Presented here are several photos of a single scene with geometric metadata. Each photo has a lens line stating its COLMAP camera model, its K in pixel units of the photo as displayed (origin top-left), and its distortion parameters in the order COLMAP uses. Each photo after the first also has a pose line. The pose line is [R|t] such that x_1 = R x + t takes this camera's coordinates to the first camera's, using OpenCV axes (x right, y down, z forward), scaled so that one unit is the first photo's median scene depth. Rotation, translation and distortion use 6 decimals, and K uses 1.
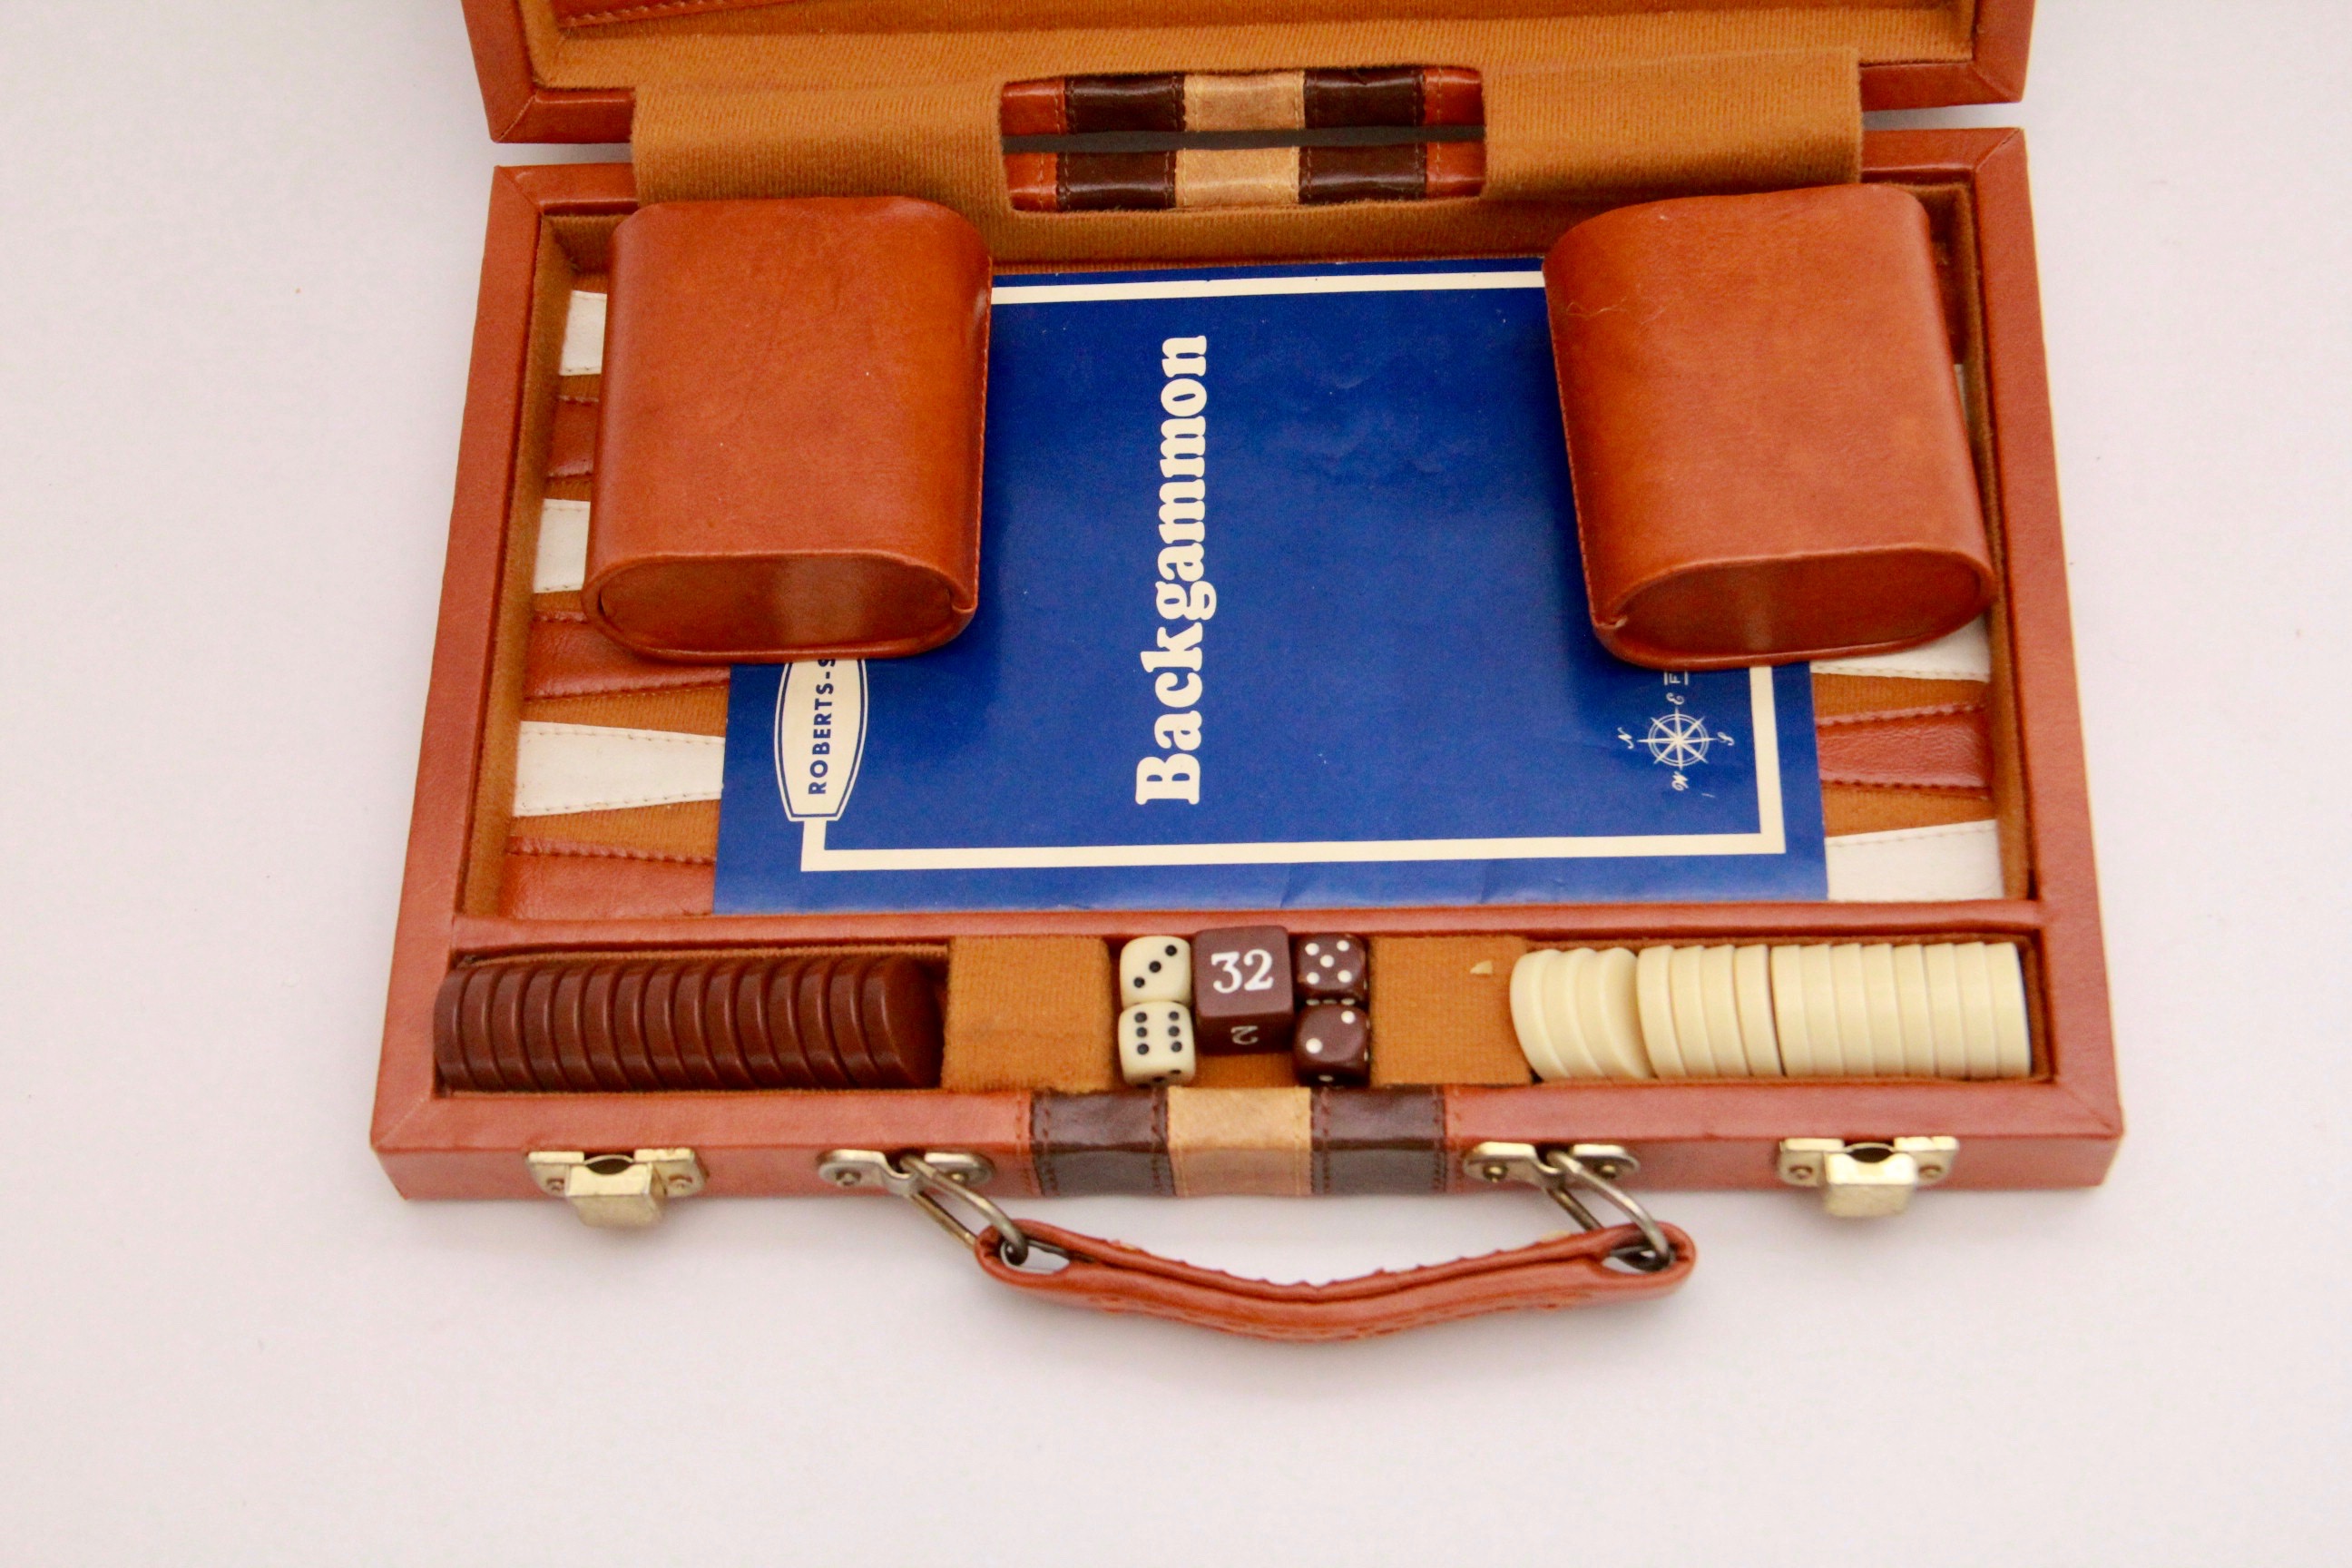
lens RADIAL K [[3672.8, 0, 1194.4], [0, 3672.8, 792.7], [0, 0, 1]] dist [0.070312, 0.000000]
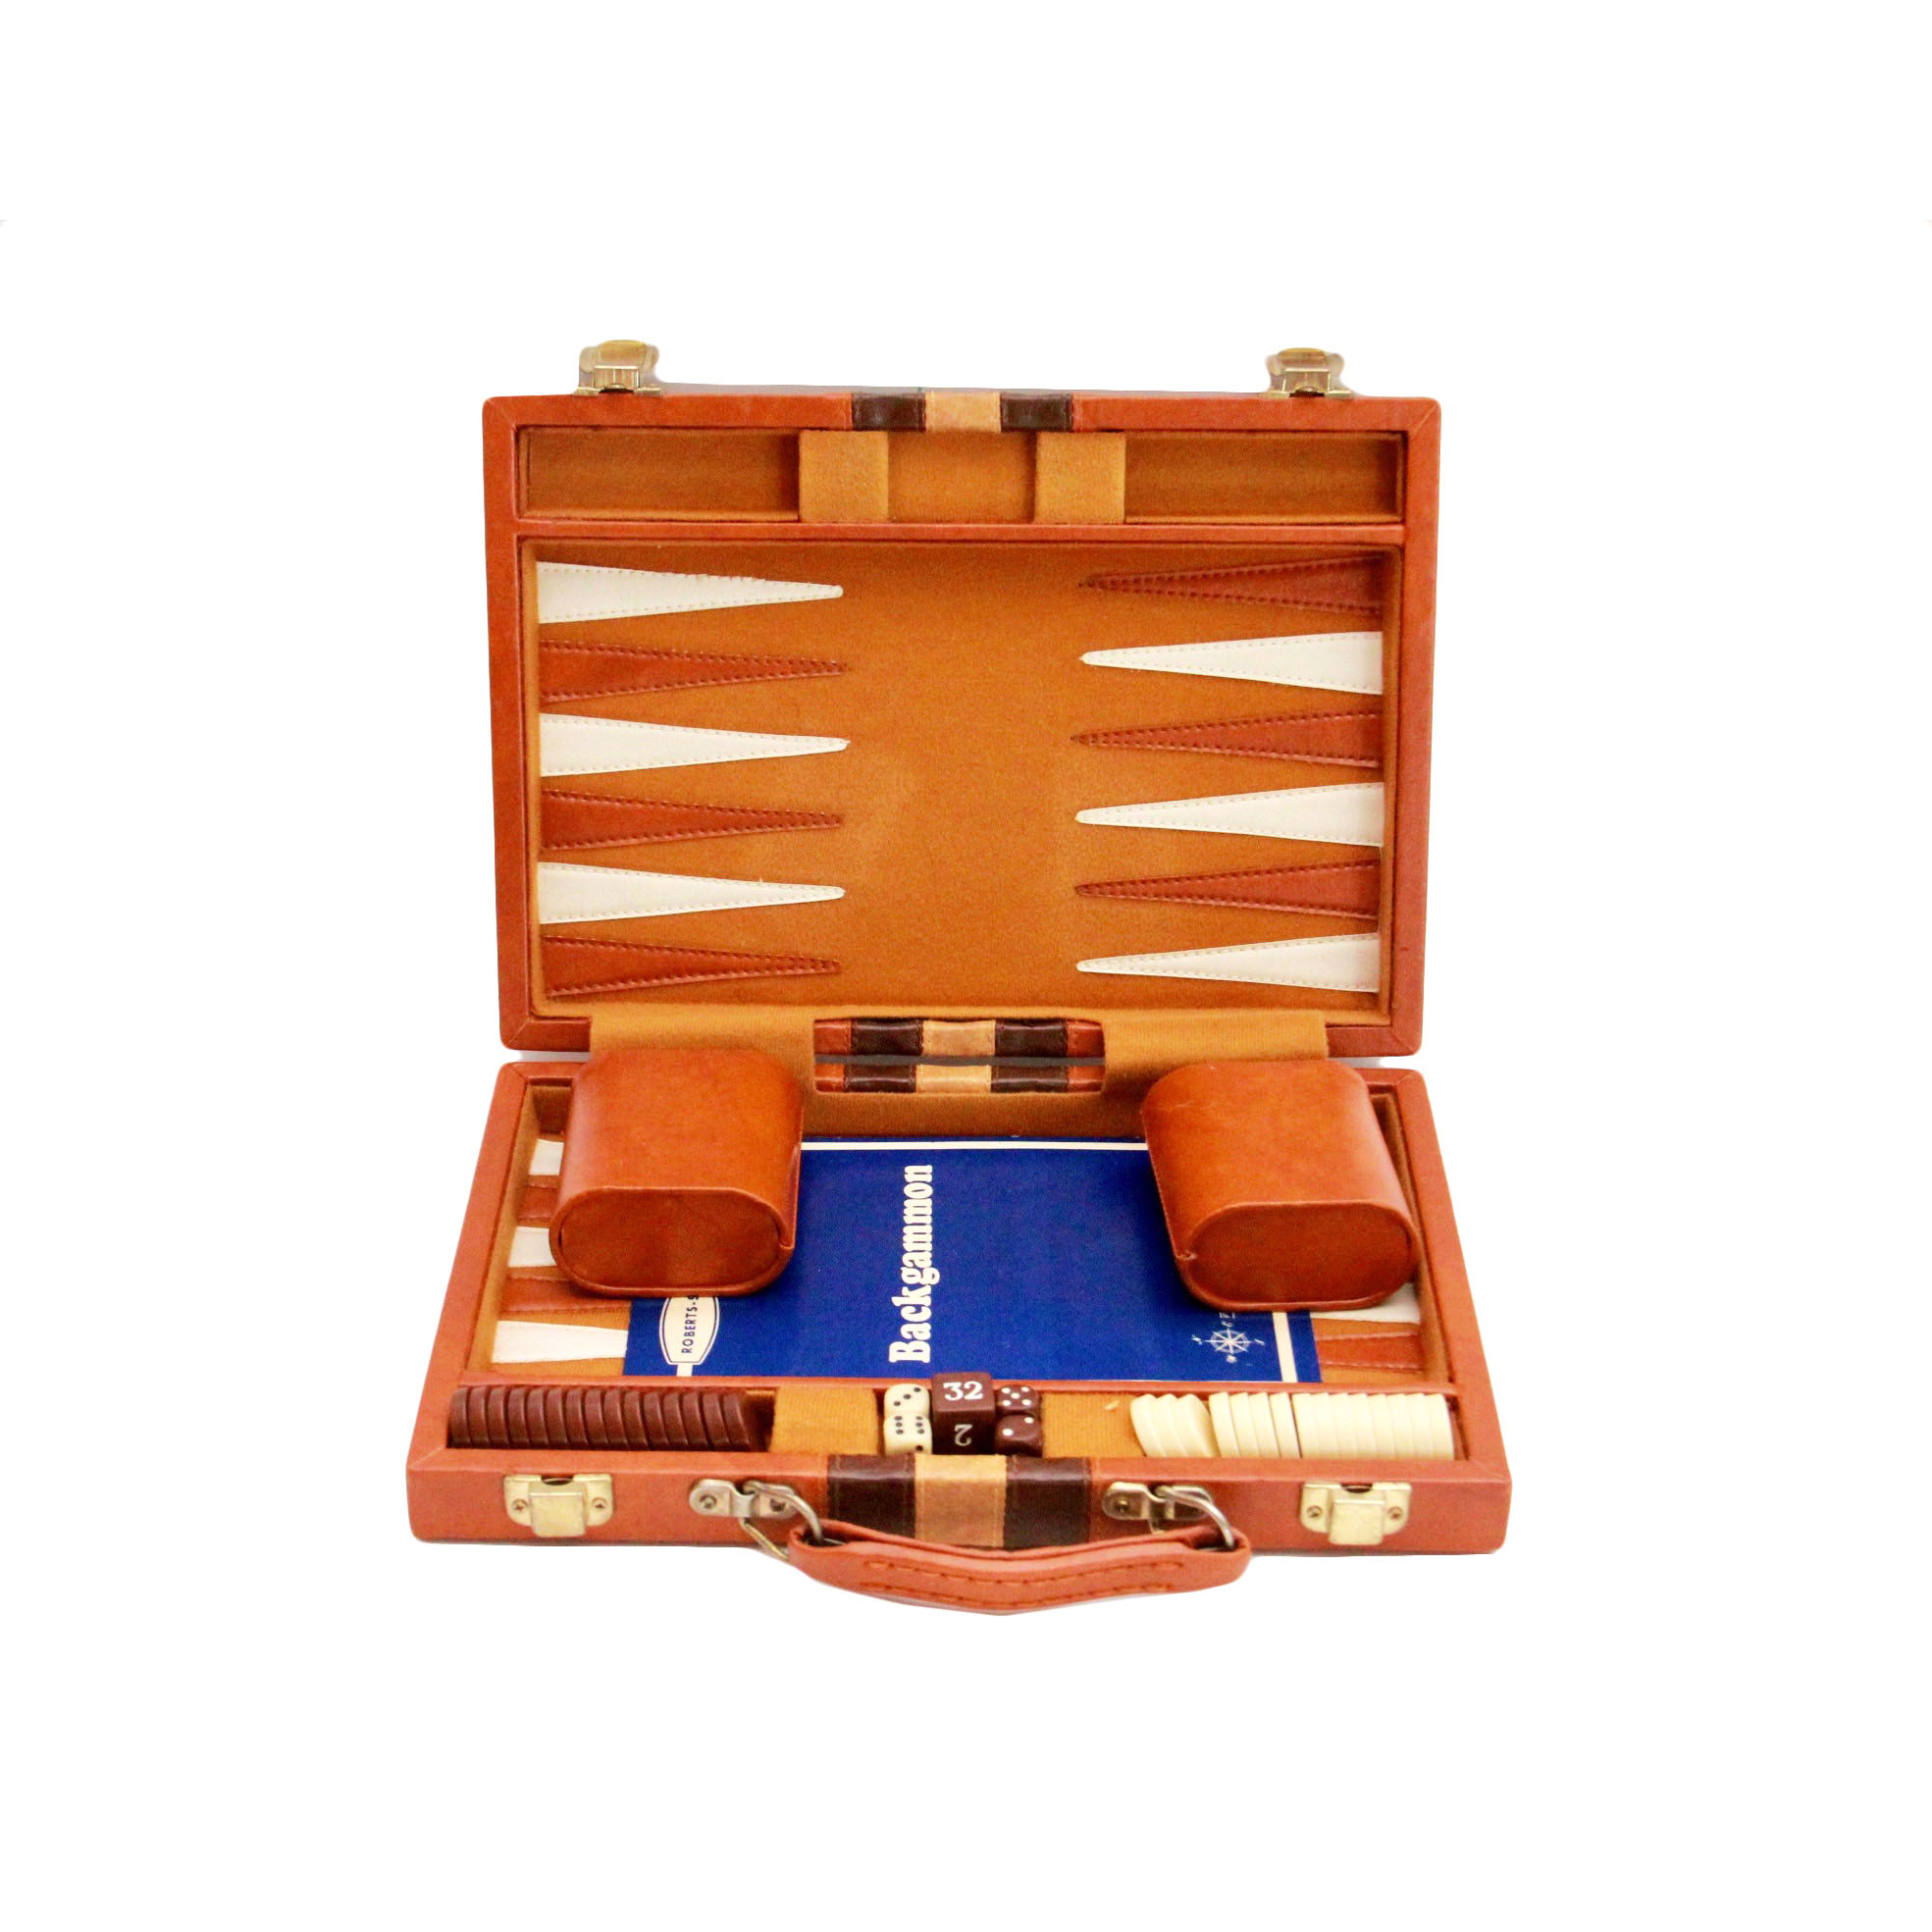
lens RADIAL K [[3193.5, 0, 904.1], [0, 3193.5, 1086.1], [0, 0, 1]] dist [-0.029051, 0.000000]
pose [[0.998433, 0.047275, 0.029934, -0.056048], [-0.025499, 0.860593, -0.508654, 0.595899], [-0.049808, 0.507094, 0.860451, -0.240214]]
